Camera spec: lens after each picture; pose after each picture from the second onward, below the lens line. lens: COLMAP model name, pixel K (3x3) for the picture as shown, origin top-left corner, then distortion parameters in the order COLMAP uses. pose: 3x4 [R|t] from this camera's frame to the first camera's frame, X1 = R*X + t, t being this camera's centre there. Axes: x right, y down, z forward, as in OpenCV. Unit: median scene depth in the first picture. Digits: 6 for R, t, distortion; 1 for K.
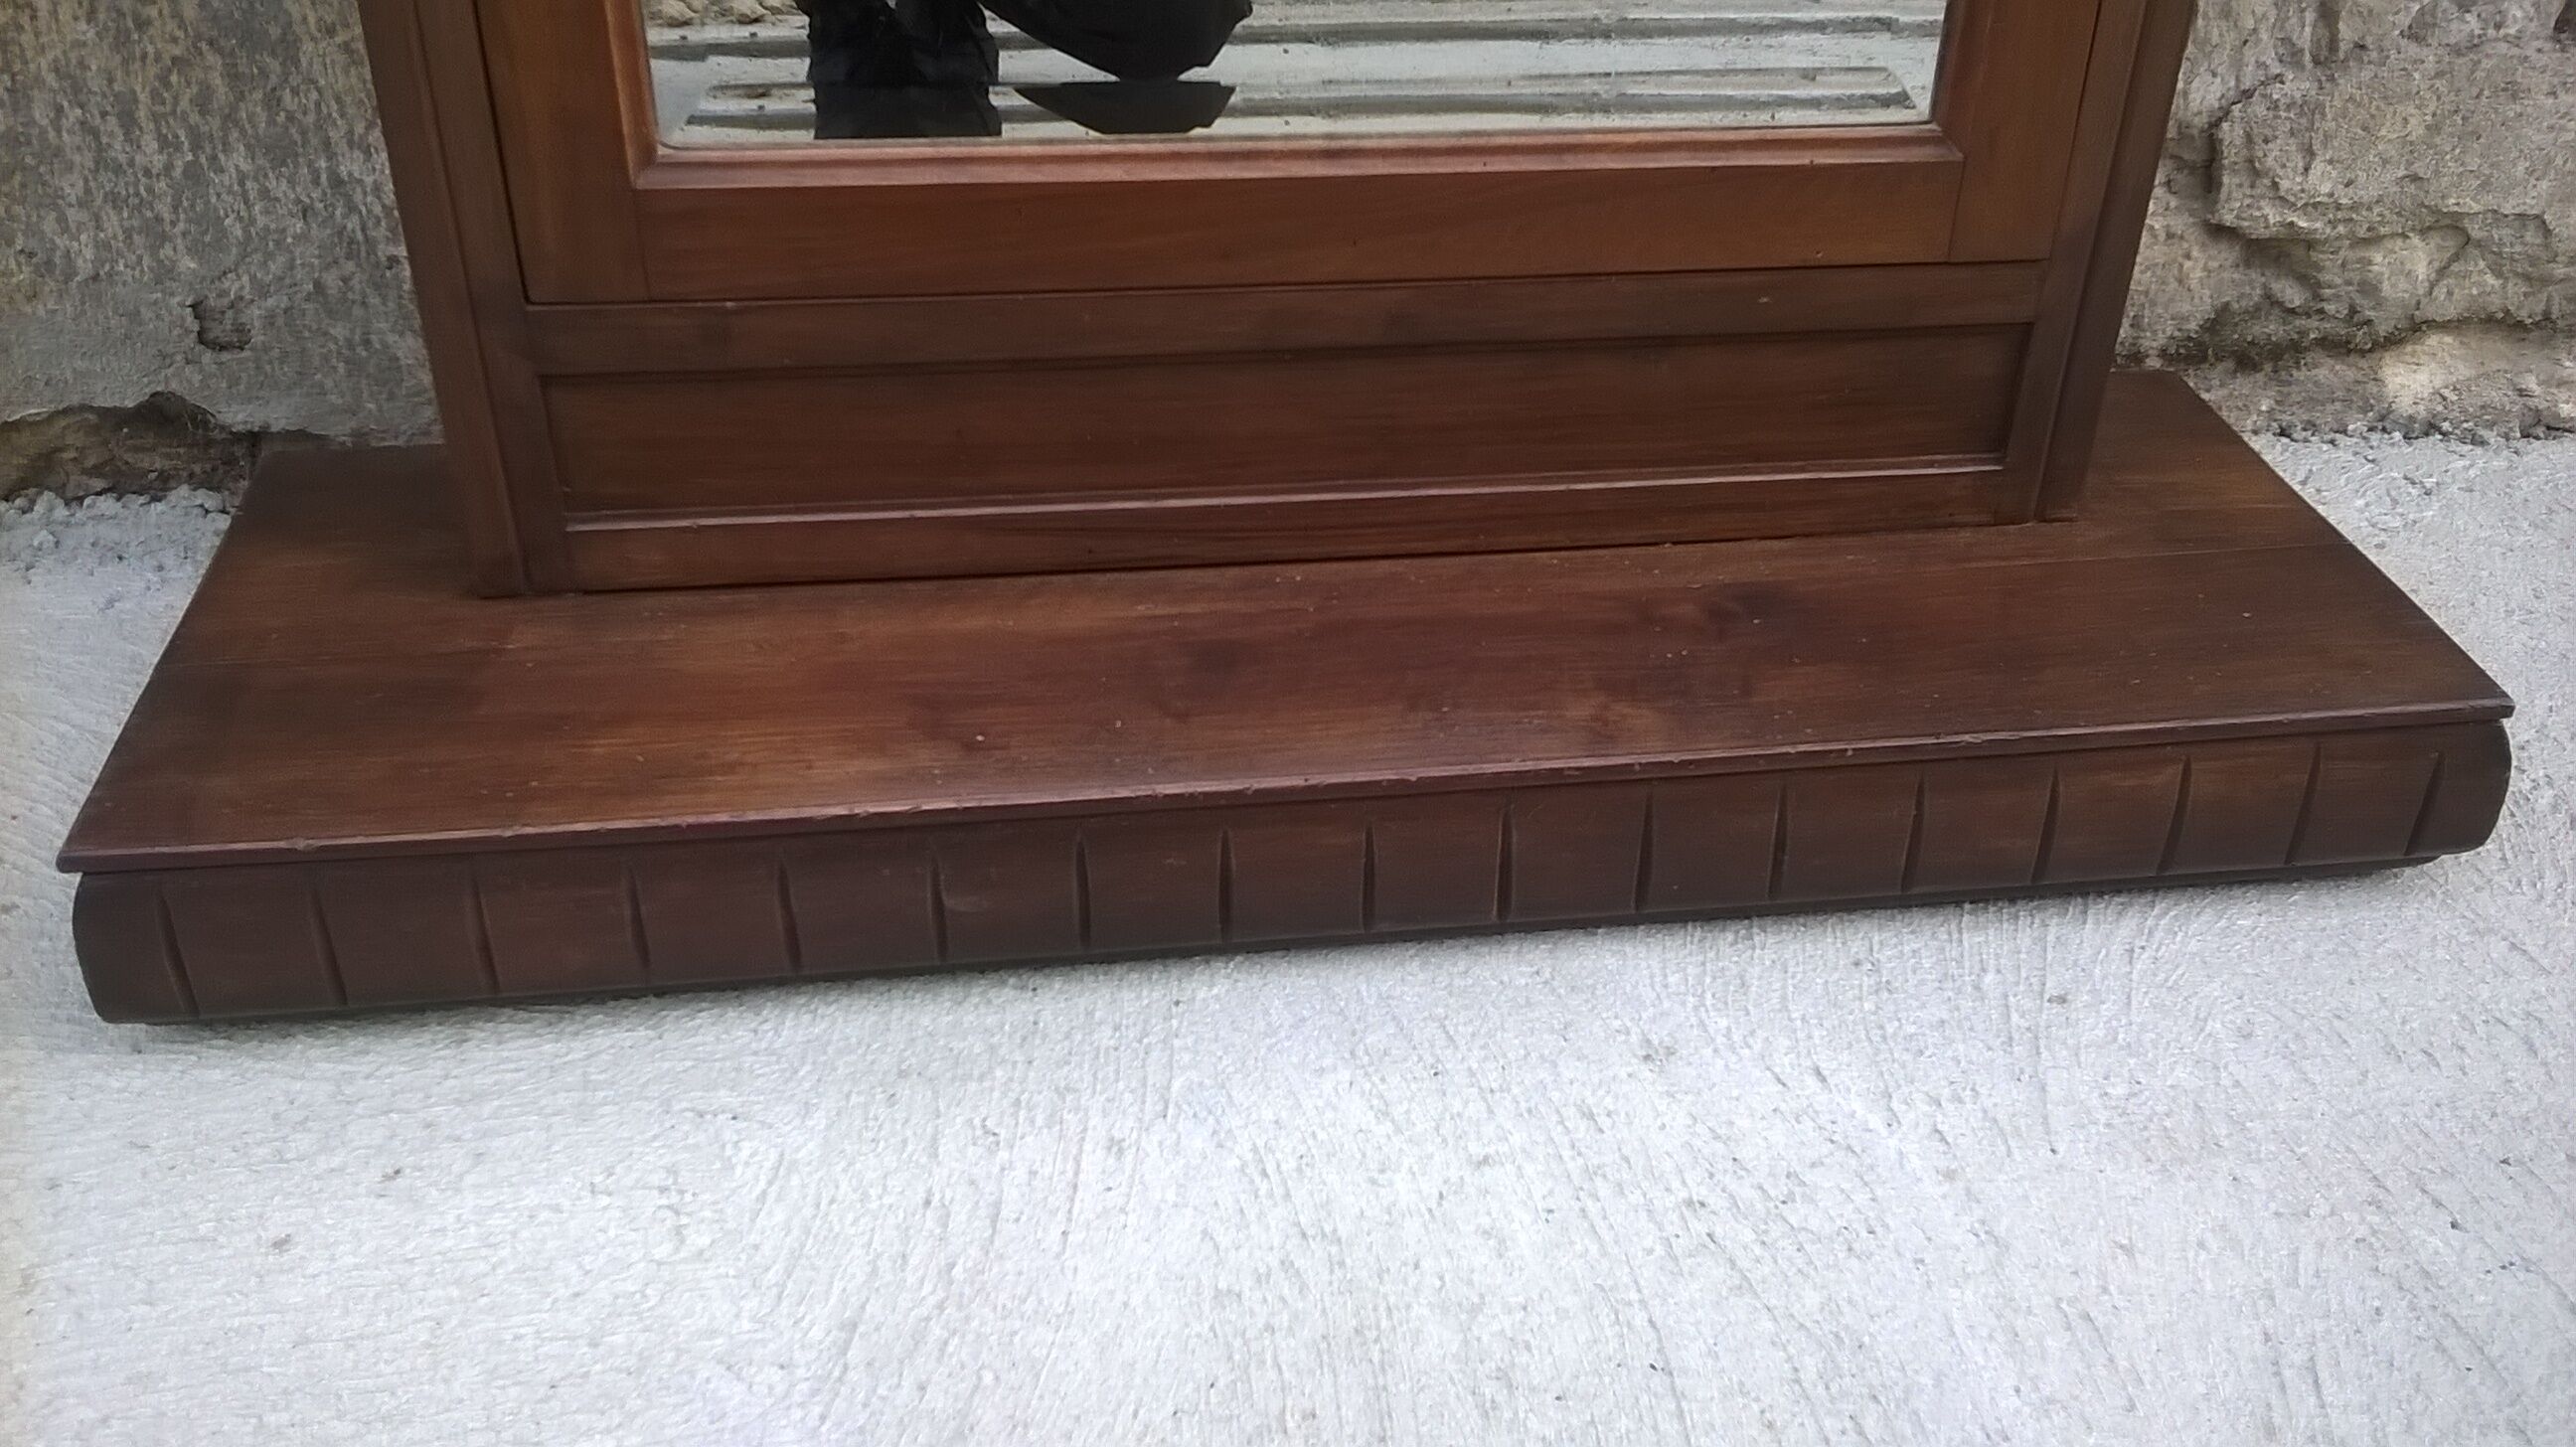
lens RADIAL K [[2297.1, 0, 1319.5], [0, 2297.1, 712.8], [0, 0, 1]] dist [0.011071, -0.112660]
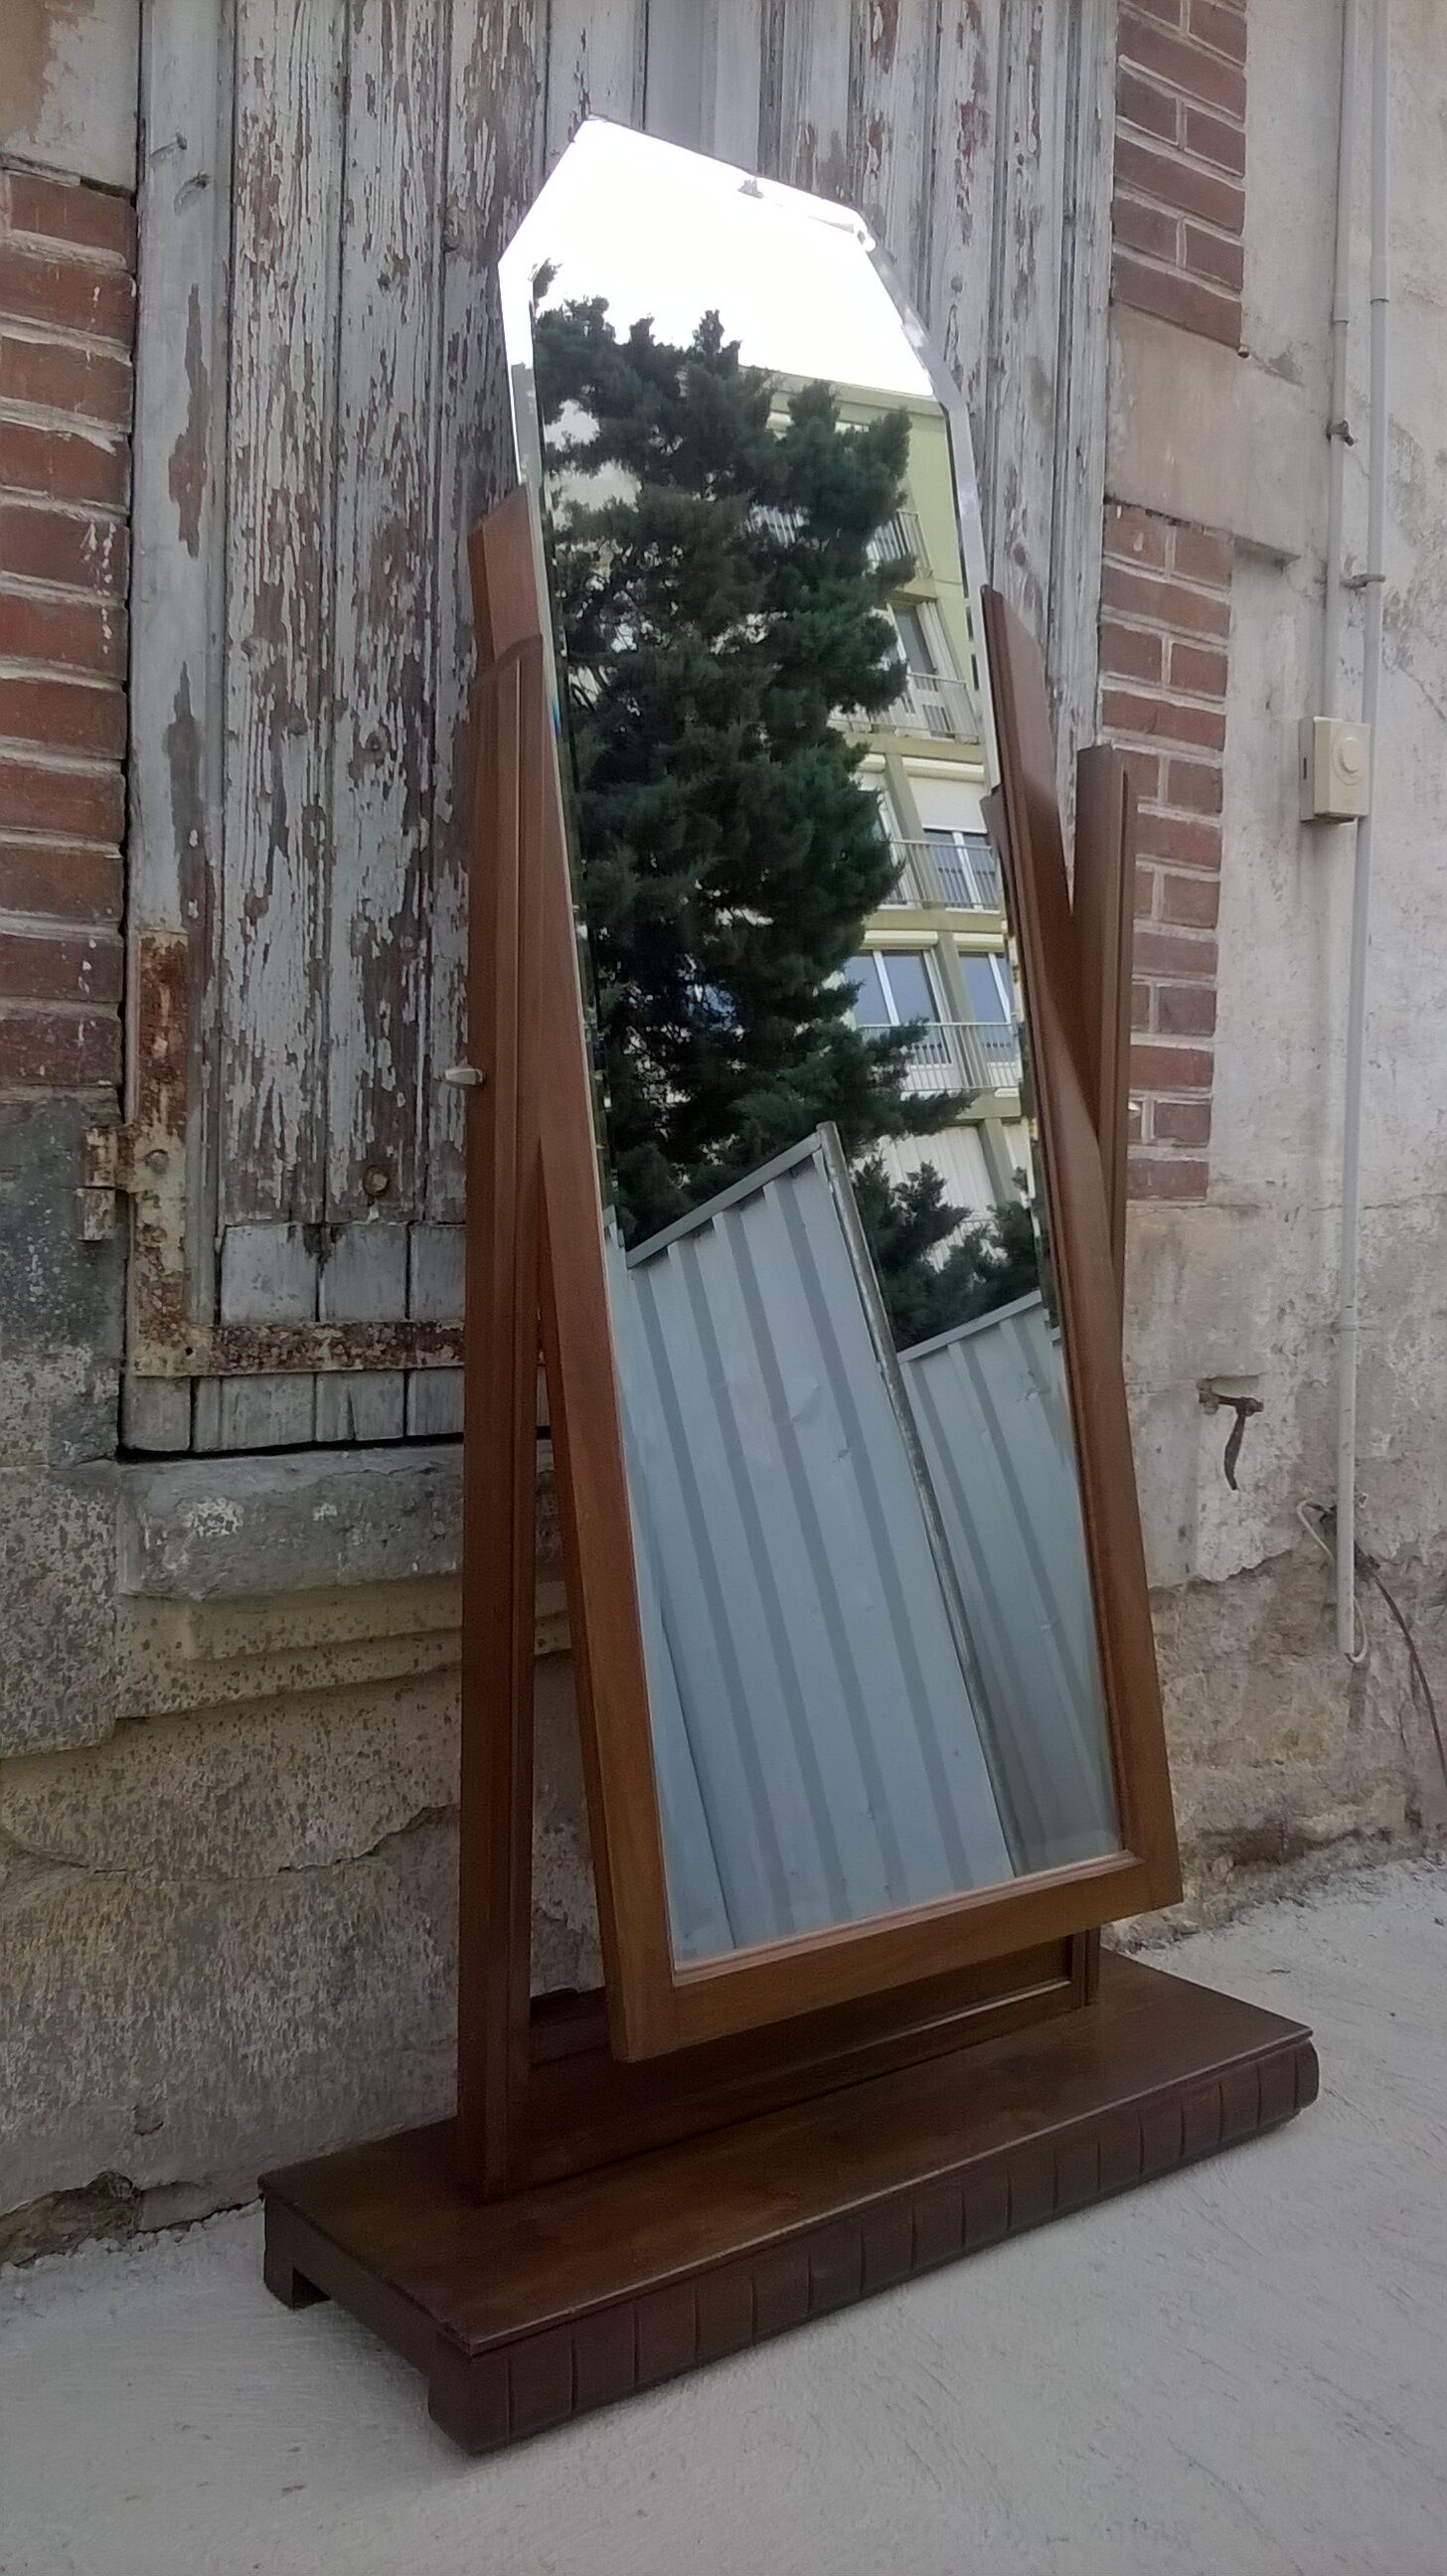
lens RADIAL K [[2297.1, 0, 747.8], [0, 2297.1, 1302.9], [0, 0, 1]] dist [0.011071, -0.112660]
pose [[0.846319, -0.036643, 0.531414, -1.136309], [0.285325, 0.873628, -0.394162, 0.104137], [-0.449815, 0.485213, 0.749823, -0.821294]]
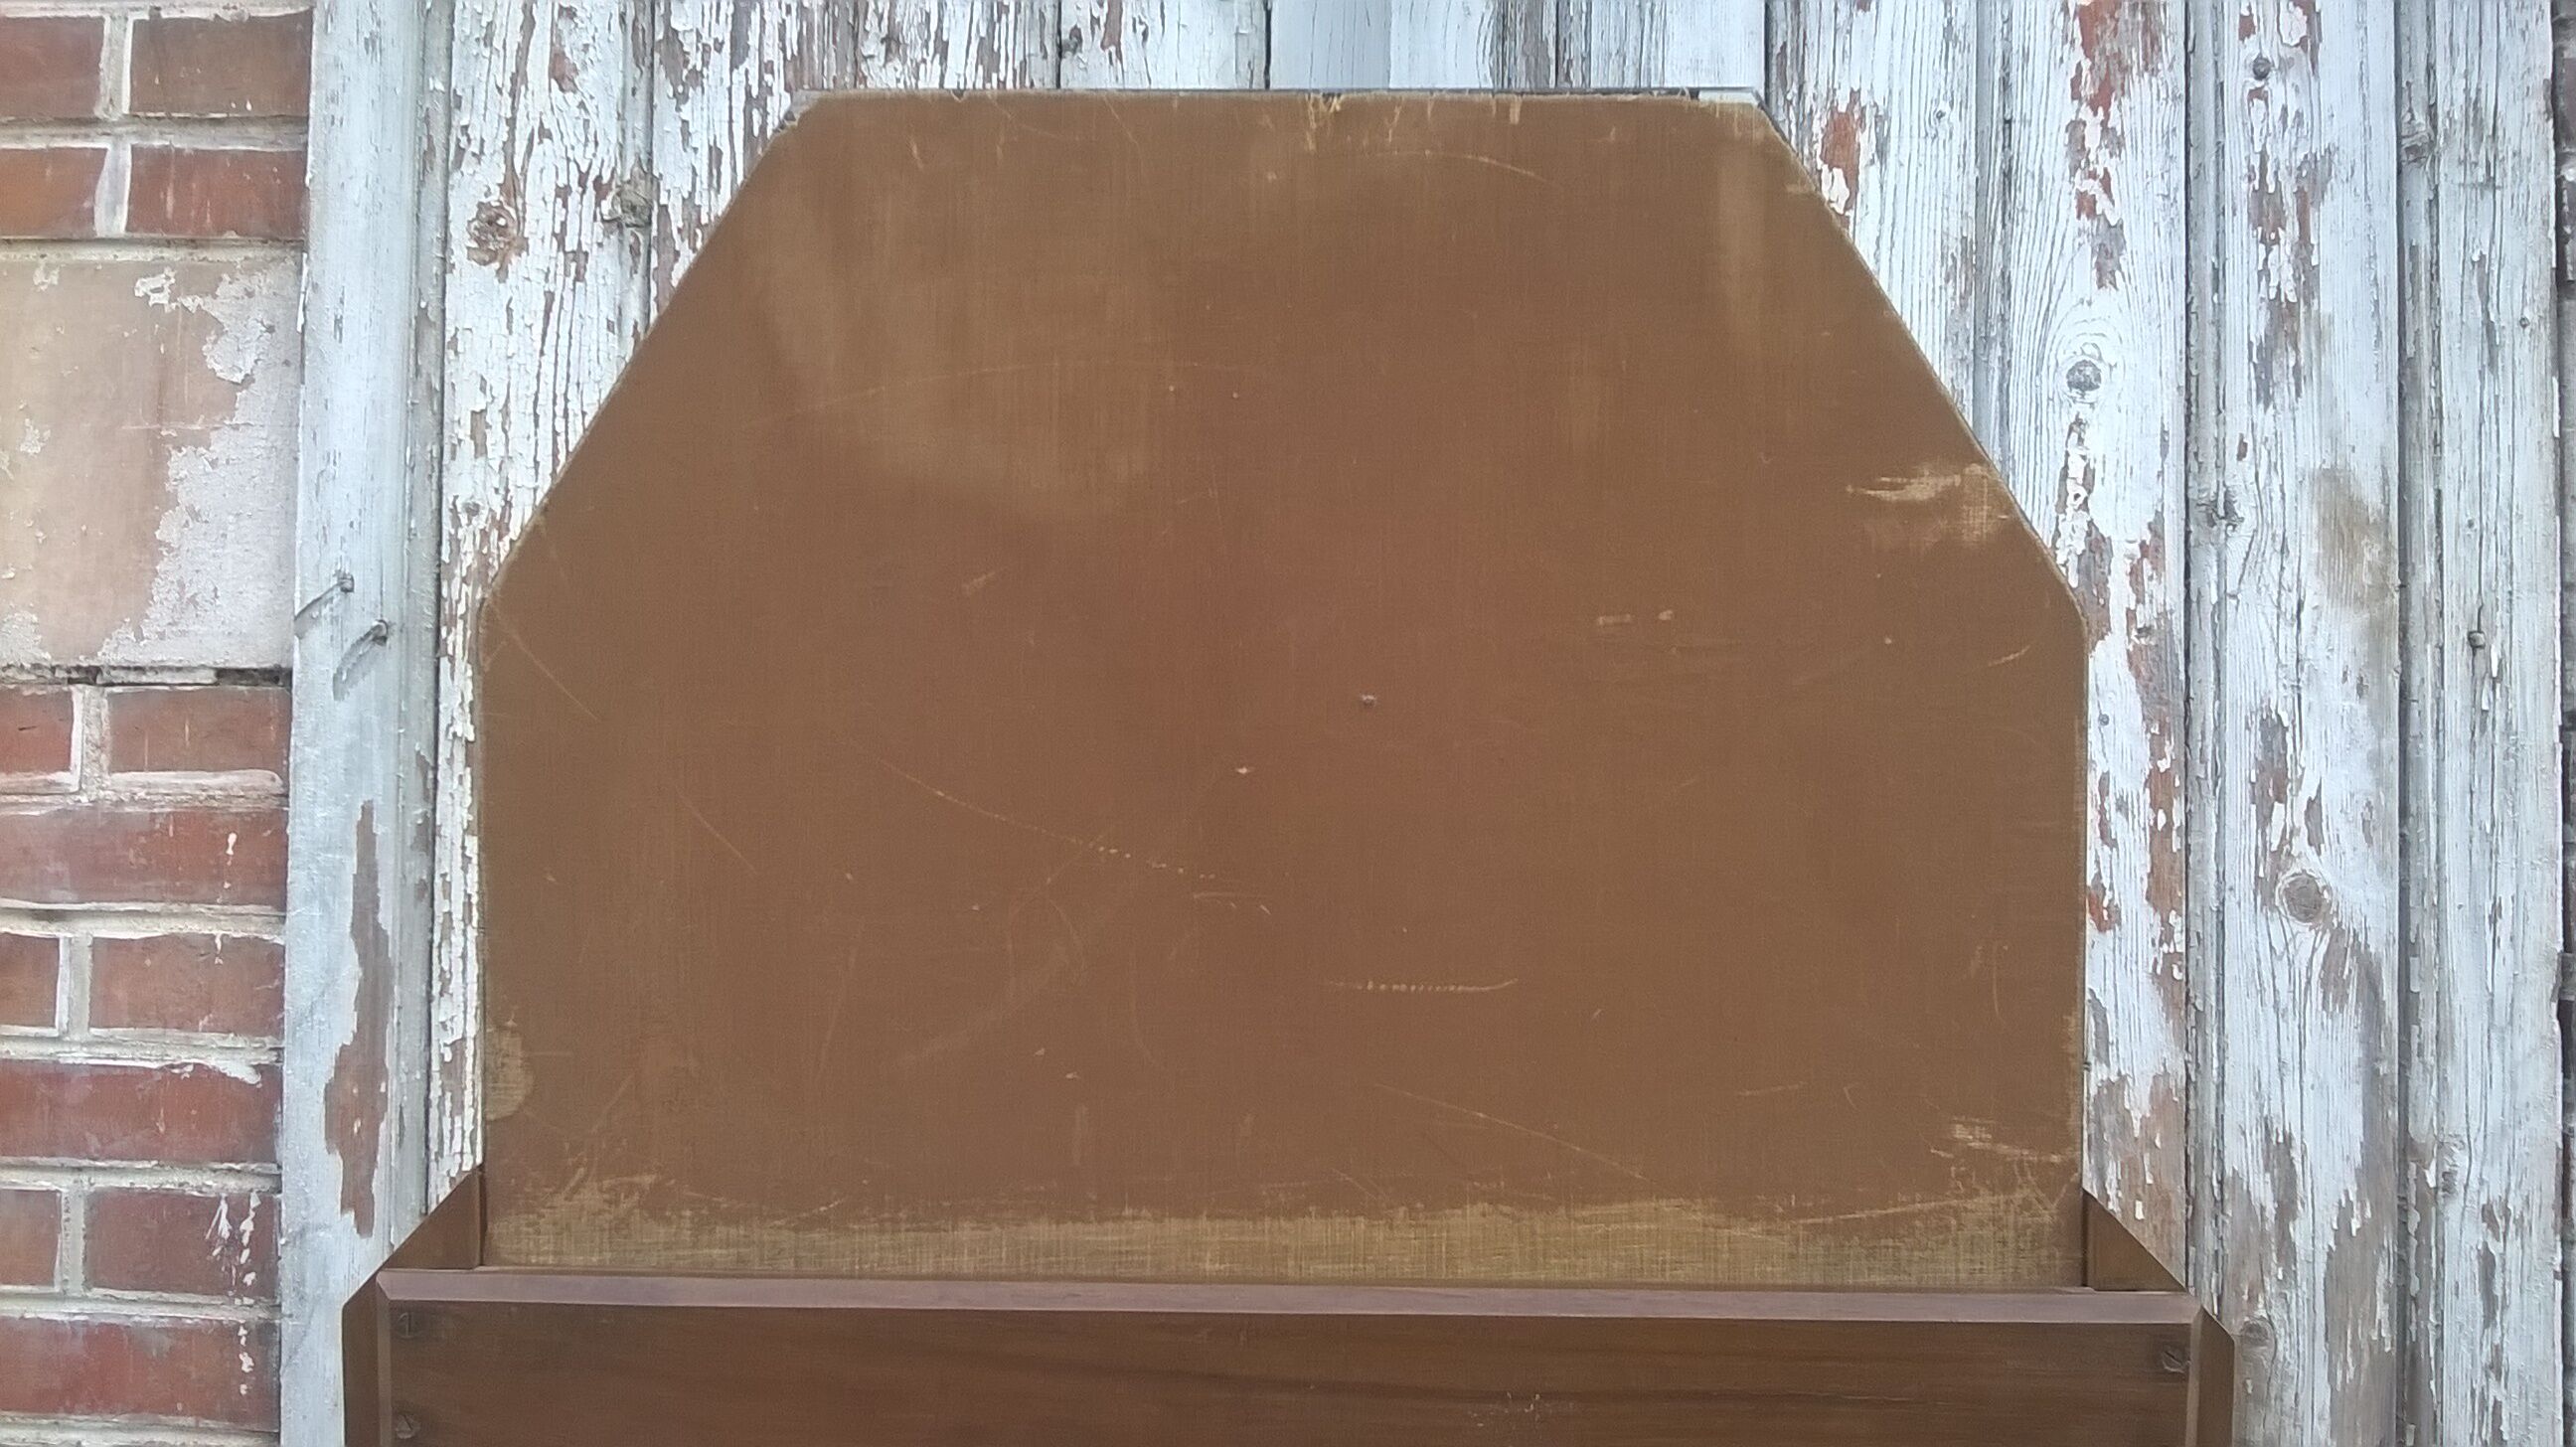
lens RADIAL K [[2297.1, 0, 1349.3], [0, 2297.1, 673.9], [0, 0, 1]] dist [0.011071, -0.112660]
pose [[0.987330, -0.021697, -0.157189, 0.136142], [-0.072597, 0.819092, -0.569051, -0.875570], [0.141098, 0.573252, 0.807139, -0.541897]]
